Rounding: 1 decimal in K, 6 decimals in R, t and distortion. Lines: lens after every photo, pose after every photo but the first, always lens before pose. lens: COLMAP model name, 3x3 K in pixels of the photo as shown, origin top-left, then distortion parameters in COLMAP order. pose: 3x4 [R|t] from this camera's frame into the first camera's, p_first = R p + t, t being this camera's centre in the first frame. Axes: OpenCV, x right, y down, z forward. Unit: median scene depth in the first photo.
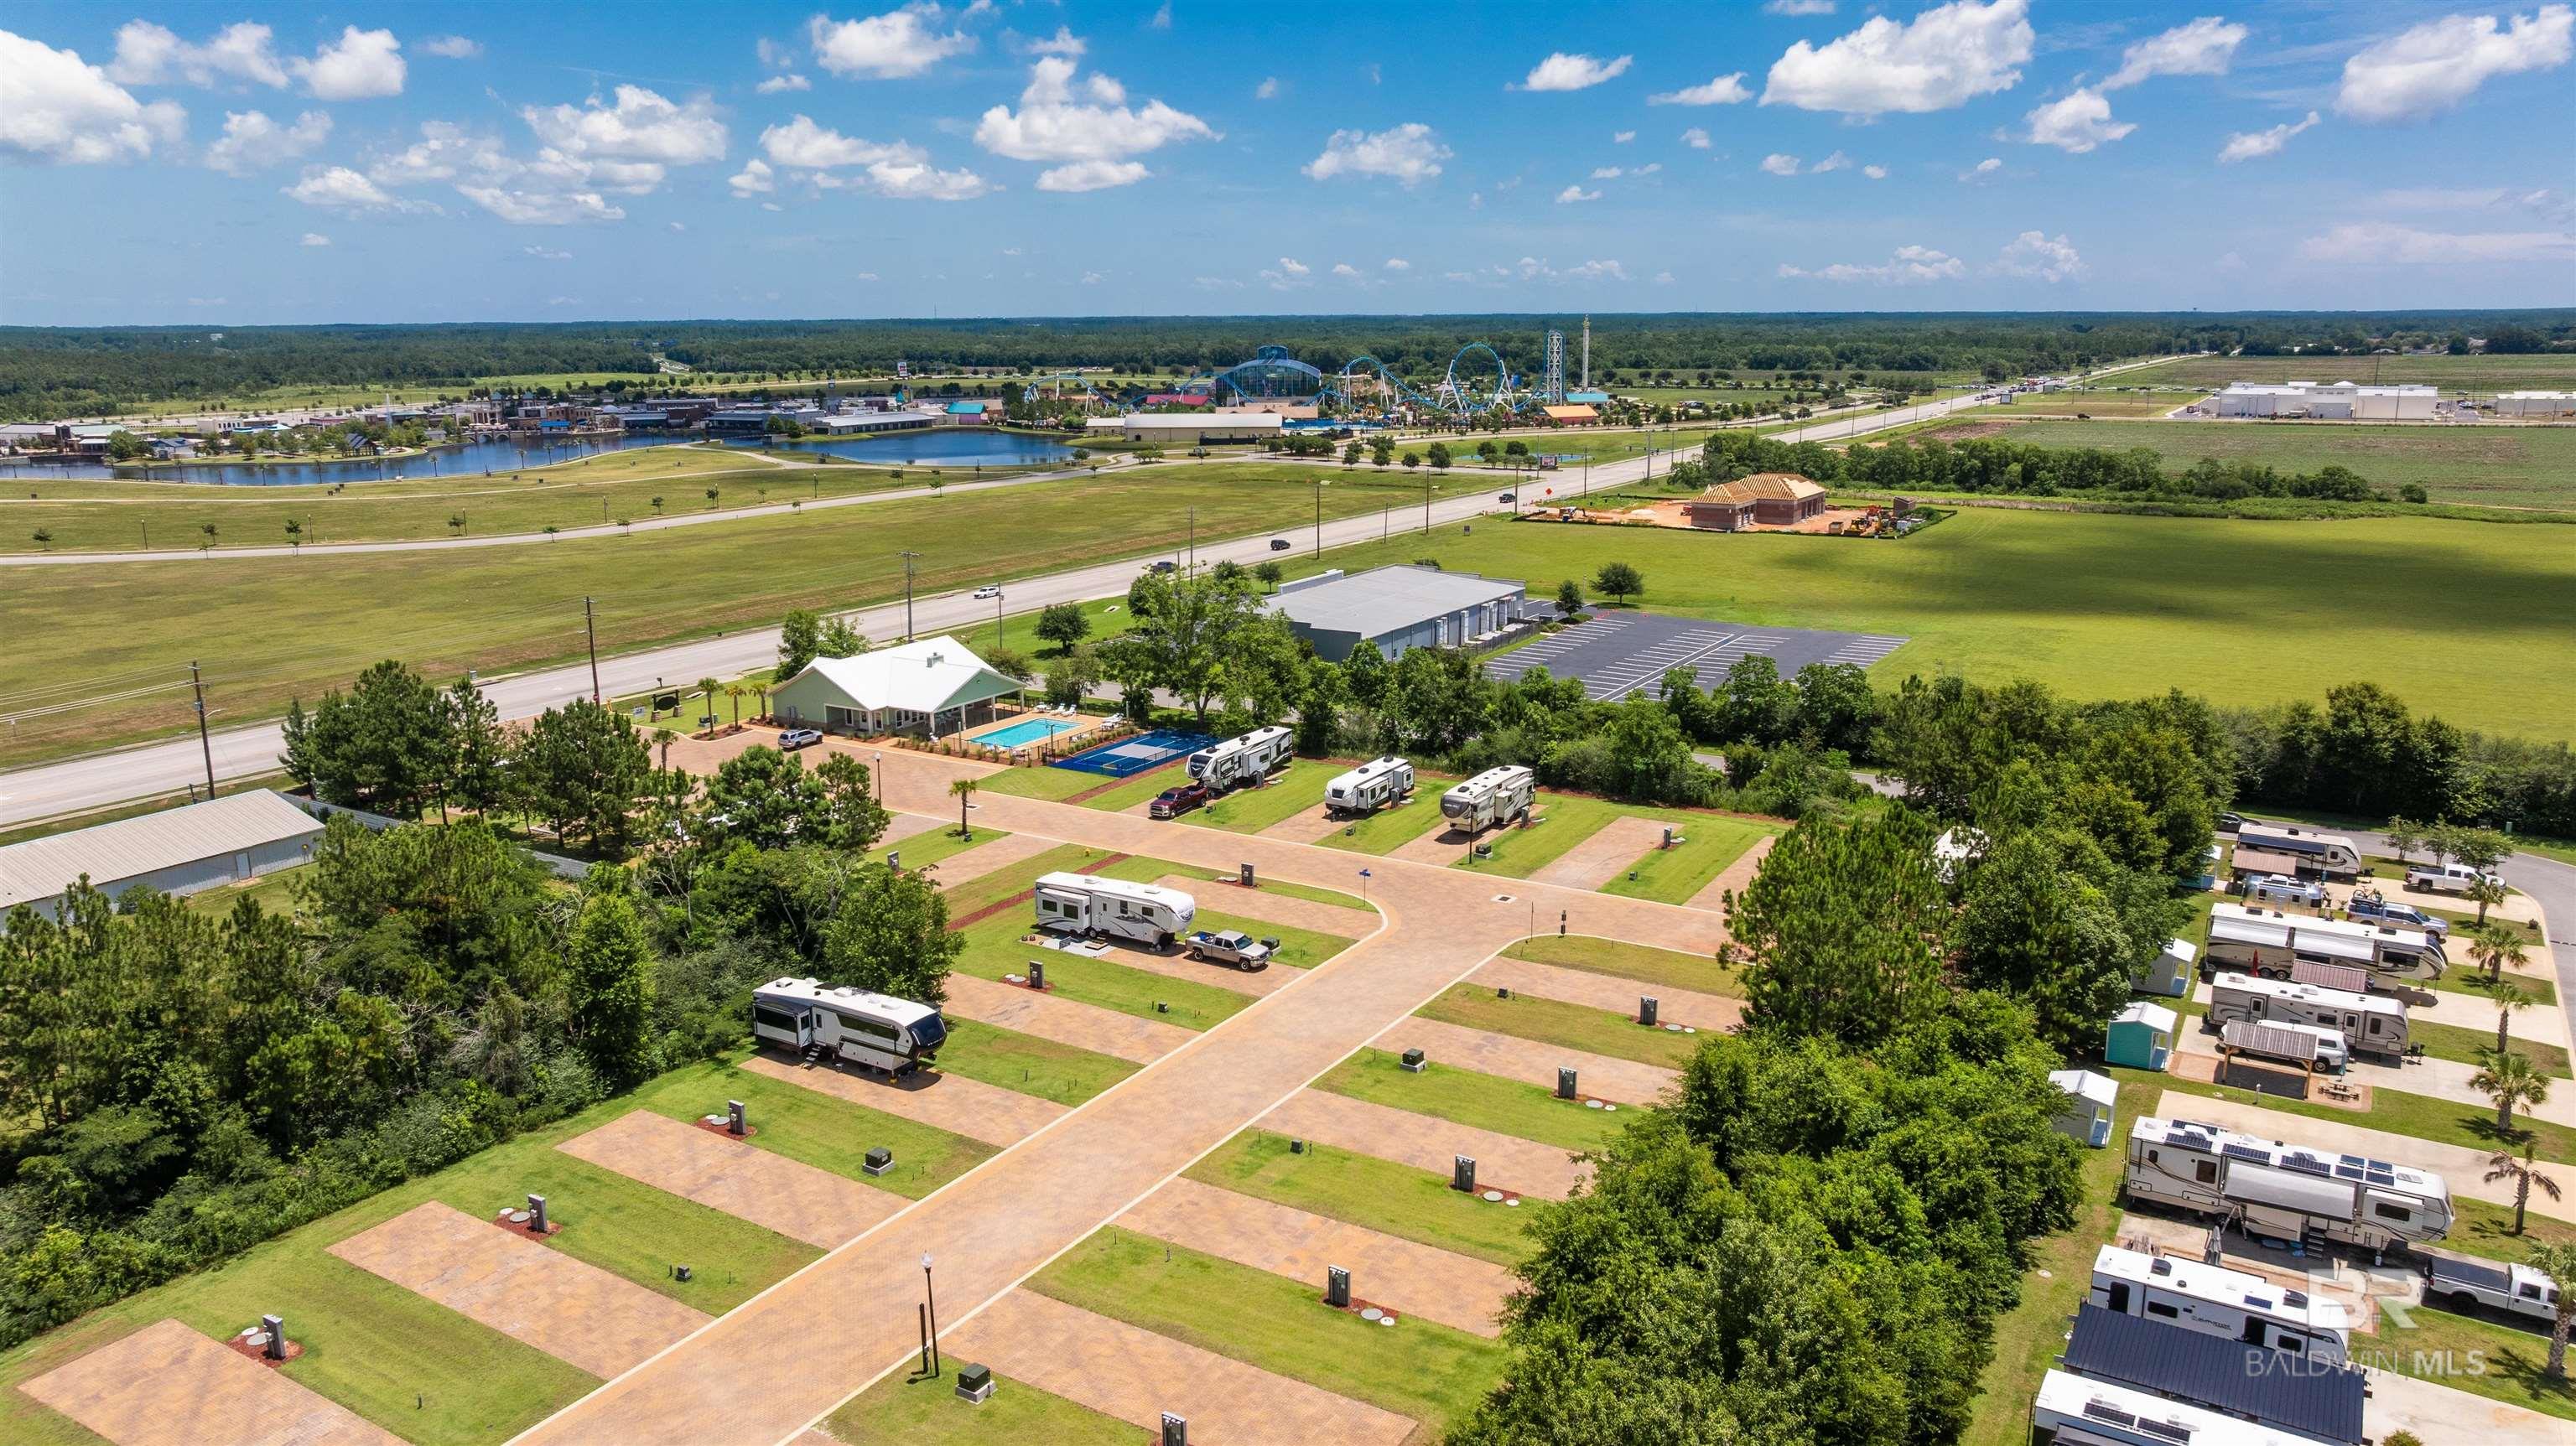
lens RADIAL K [[1798.4, 0, 1283.0], [0, 1798.4, 722.2], [0, 0, 1]] dist [-0.009607, 0.001337]
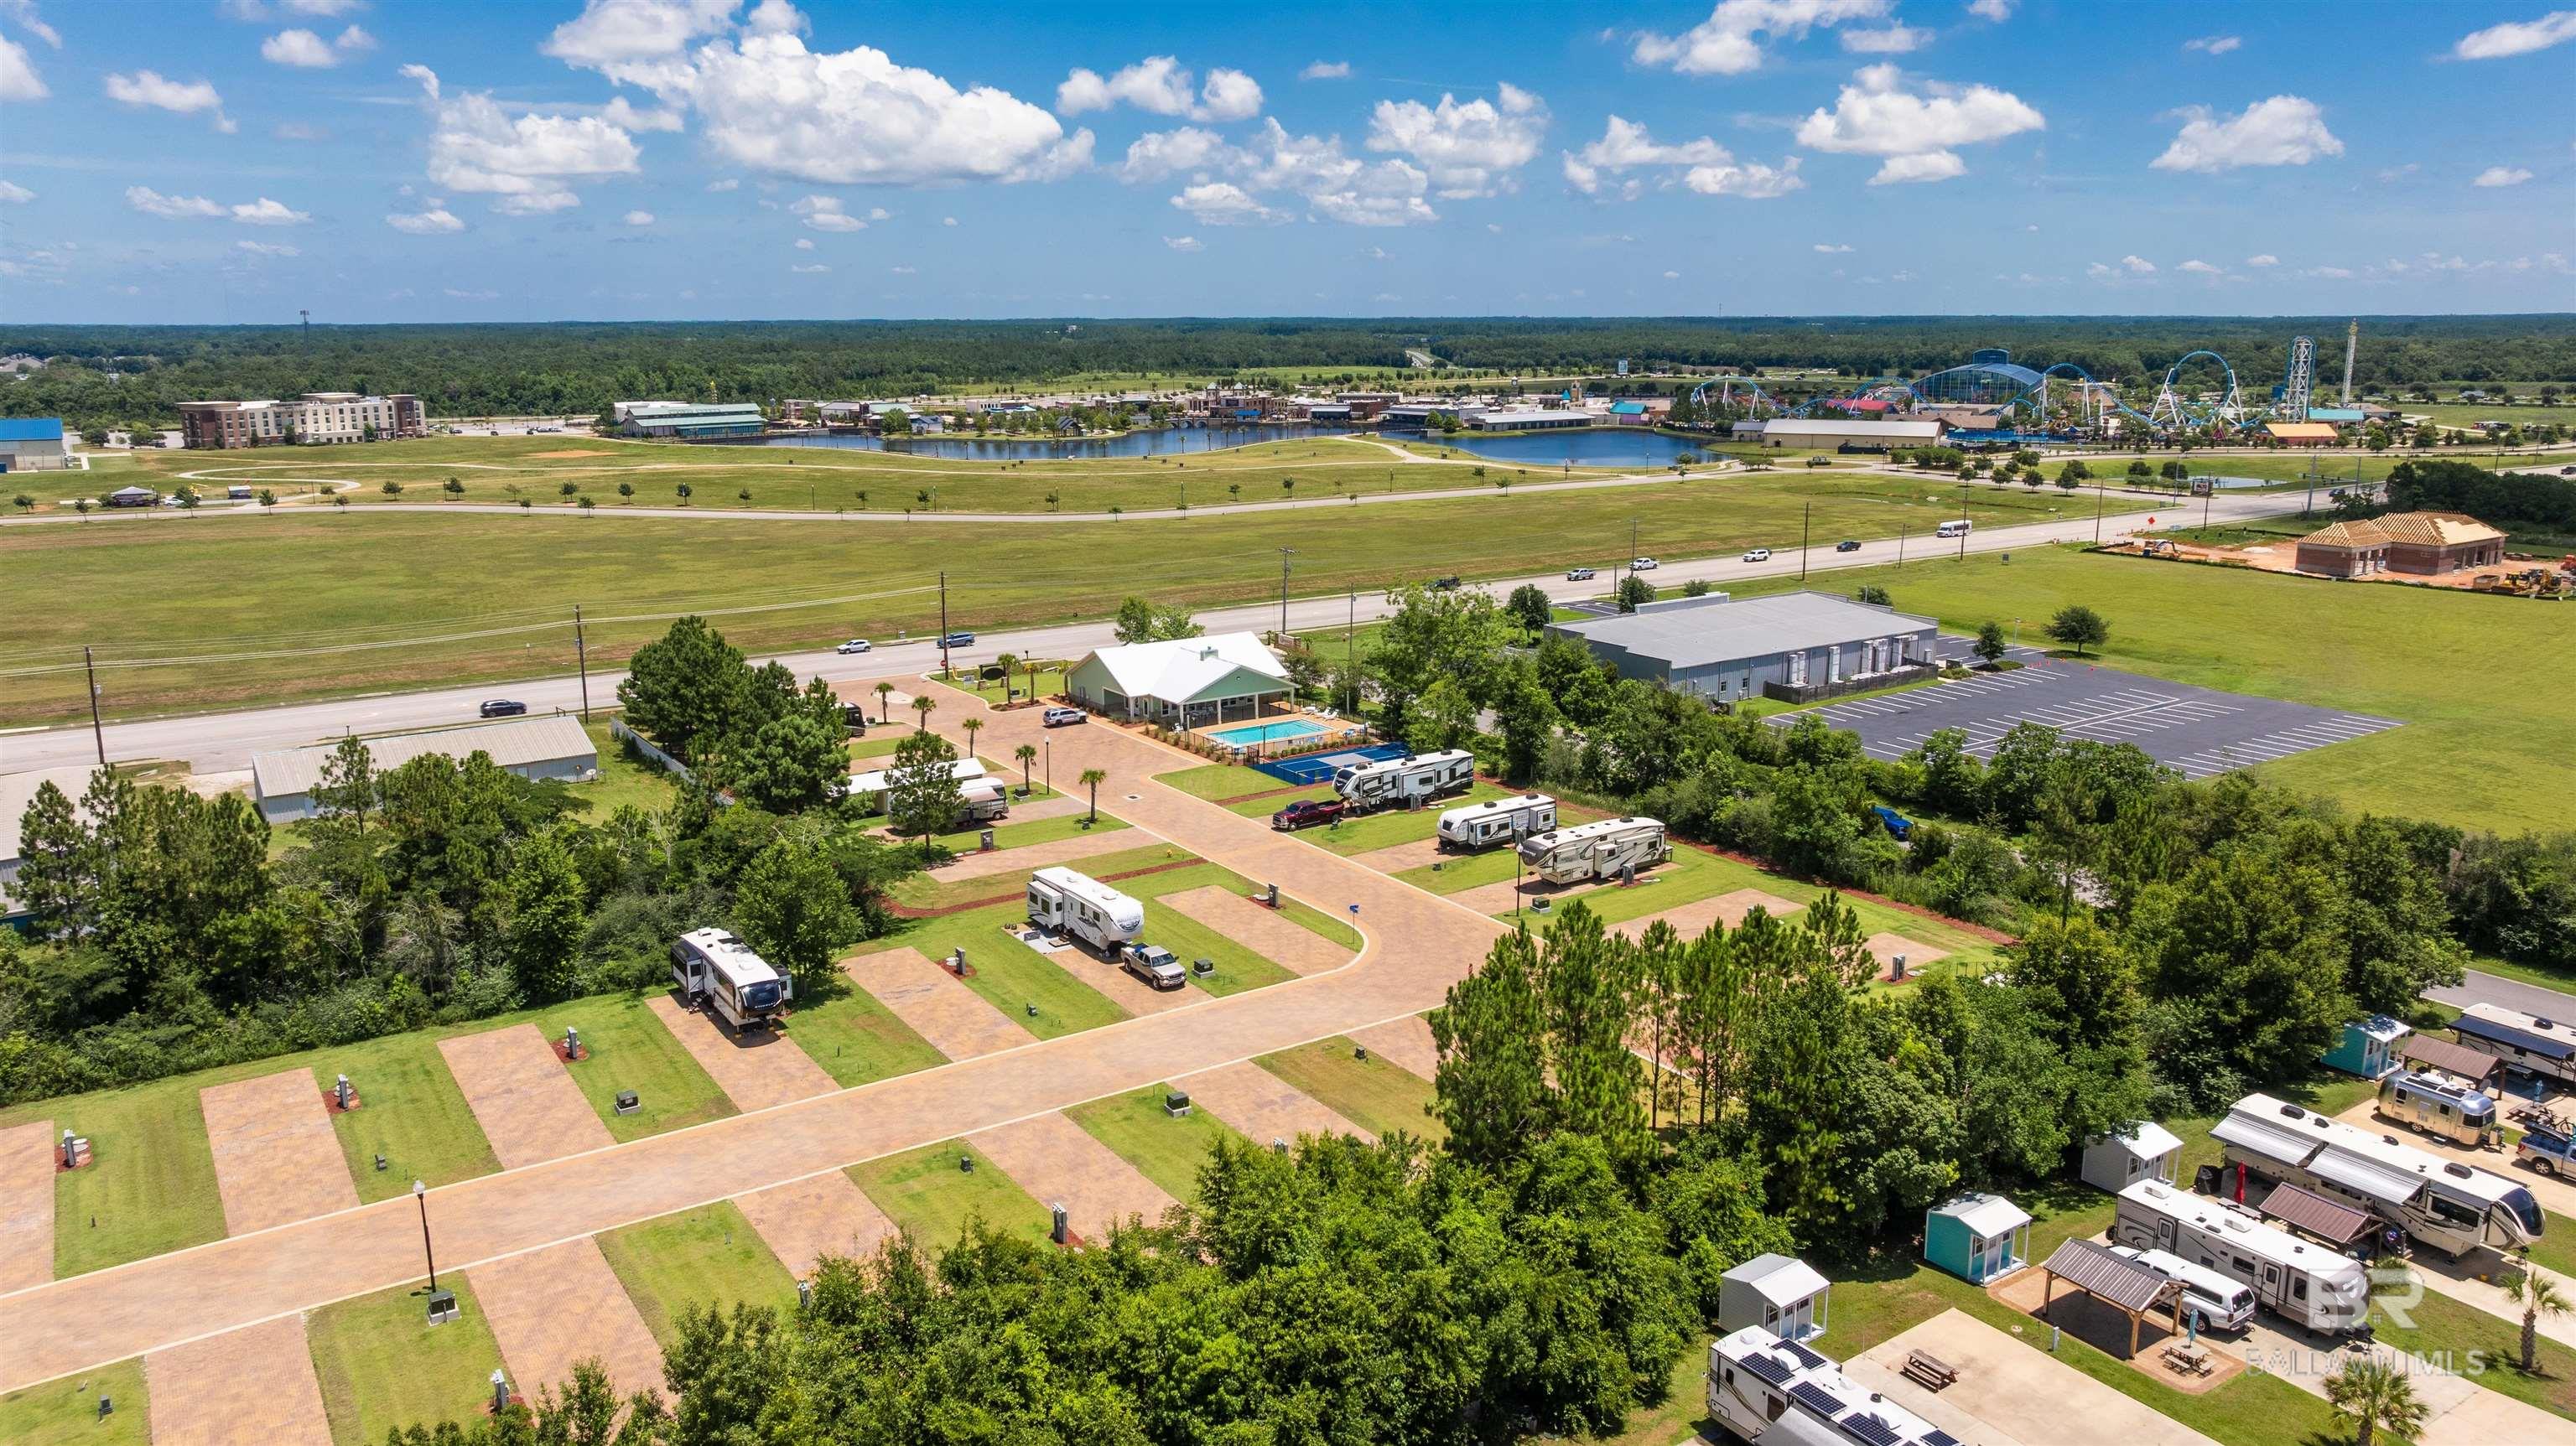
lens RADIAL K [[1798.4, 0, 1283.0], [0, 1798.4, 722.2], [0, 0, 1]] dist [-0.009607, 0.001337]
pose [[0.911976, 0.094095, -0.399307, 0.319231], [-0.093605, 0.995393, 0.020775, -0.025665], [0.399422, 0.018431, 0.916582, 0.094289]]
